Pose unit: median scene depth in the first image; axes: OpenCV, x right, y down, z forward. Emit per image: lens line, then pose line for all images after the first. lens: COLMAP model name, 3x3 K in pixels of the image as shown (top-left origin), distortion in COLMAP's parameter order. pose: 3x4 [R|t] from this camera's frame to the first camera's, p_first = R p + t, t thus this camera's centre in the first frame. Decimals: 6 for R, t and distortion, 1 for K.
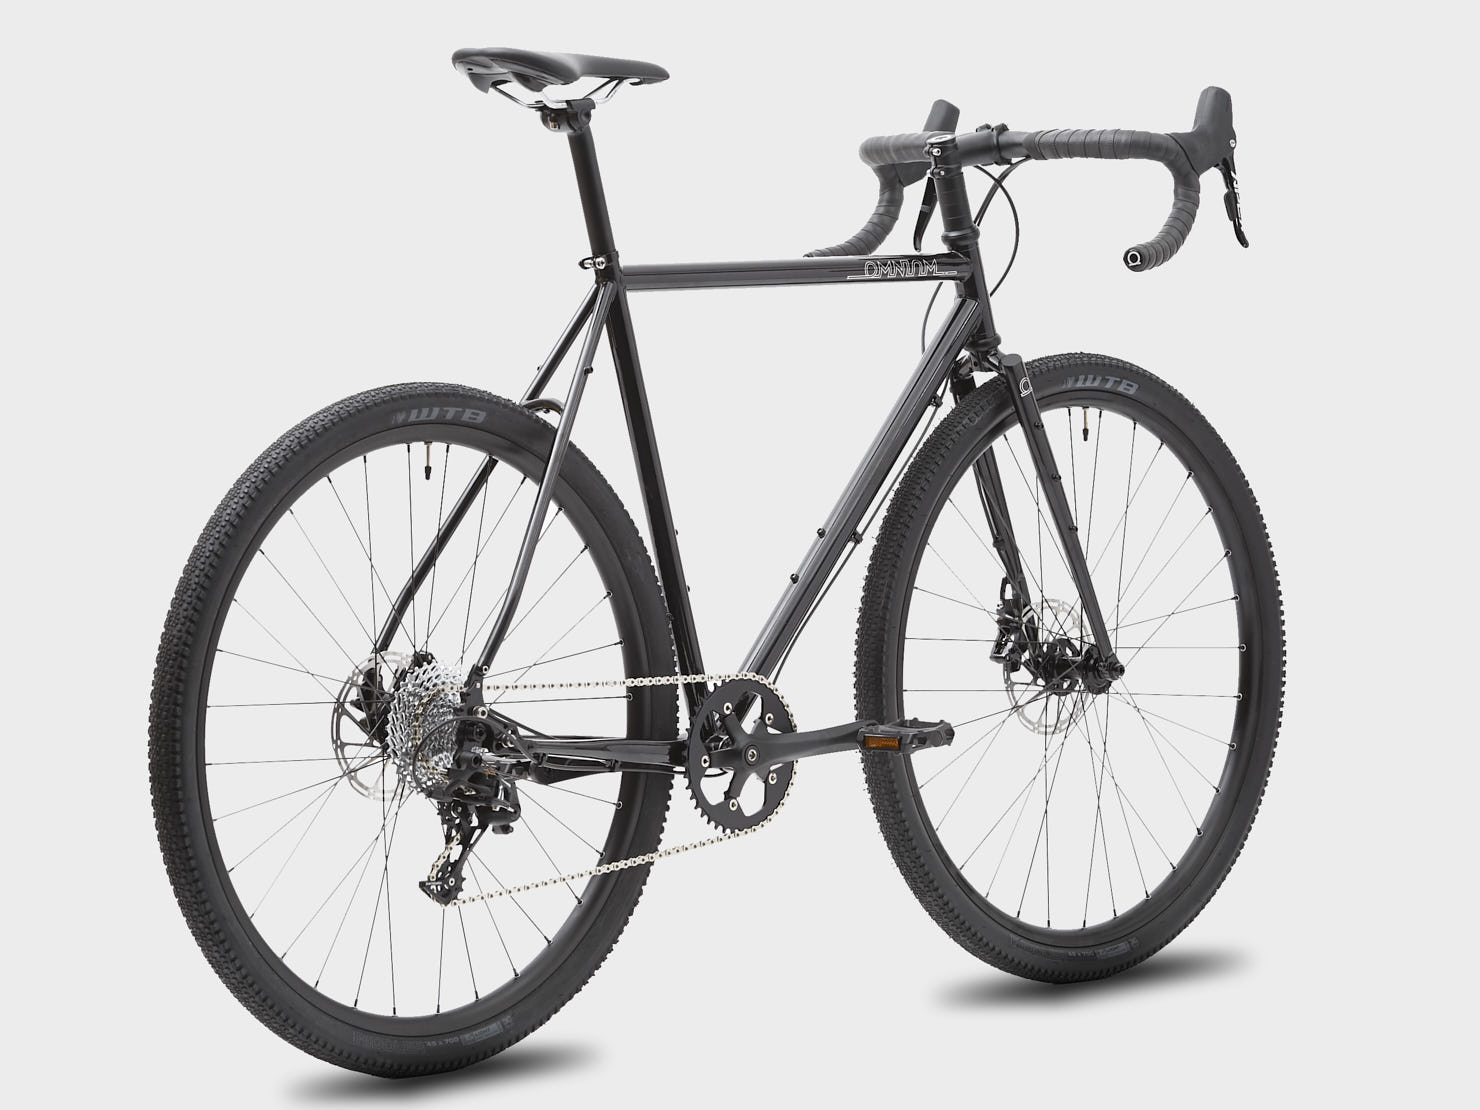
lens RADIAL K [[5323.5, 0, 740.0], [0, 5323.5, 555.0], [0, 0, 1]] dist [-0.052383, 0.339767]
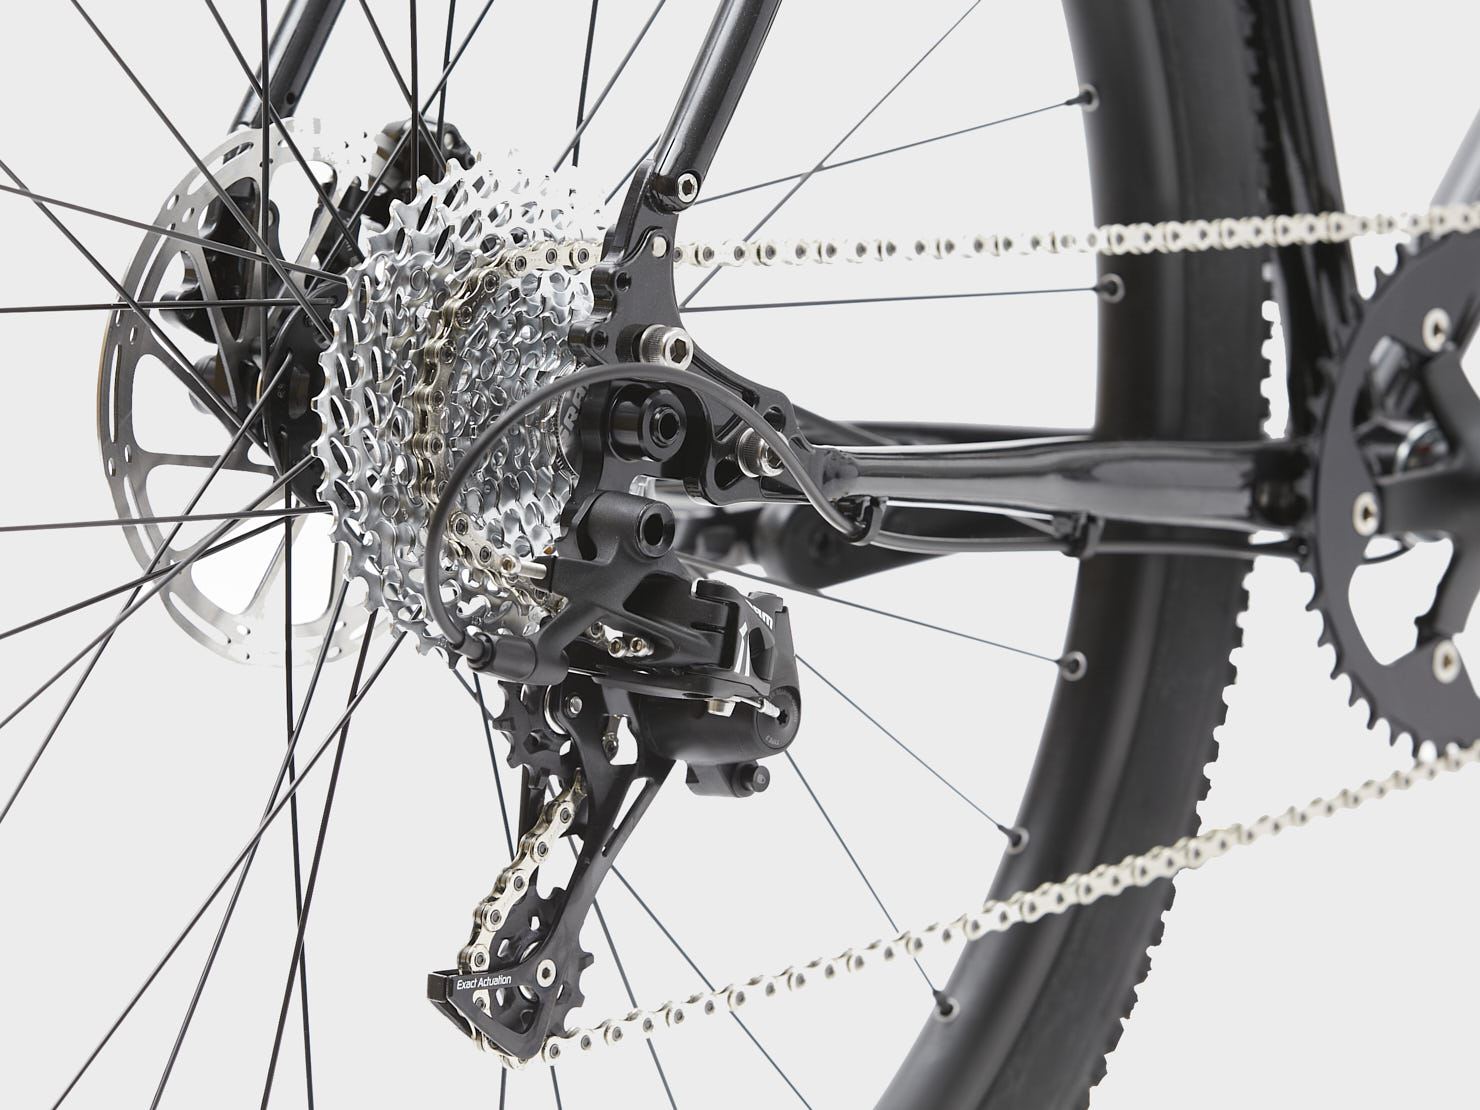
lens RADIAL K [[7227.0, 0, 740.0], [0, 7227.0, 555.0], [0, 0, 1]] dist [-0.172265, -10.155714]
pose [[0.998083, 0.006949, 0.061499, -0.065127], [-0.011314, 0.997418, 0.070916, 0.013727], [-0.060847, -0.071476, 0.995585, 0.618049]]
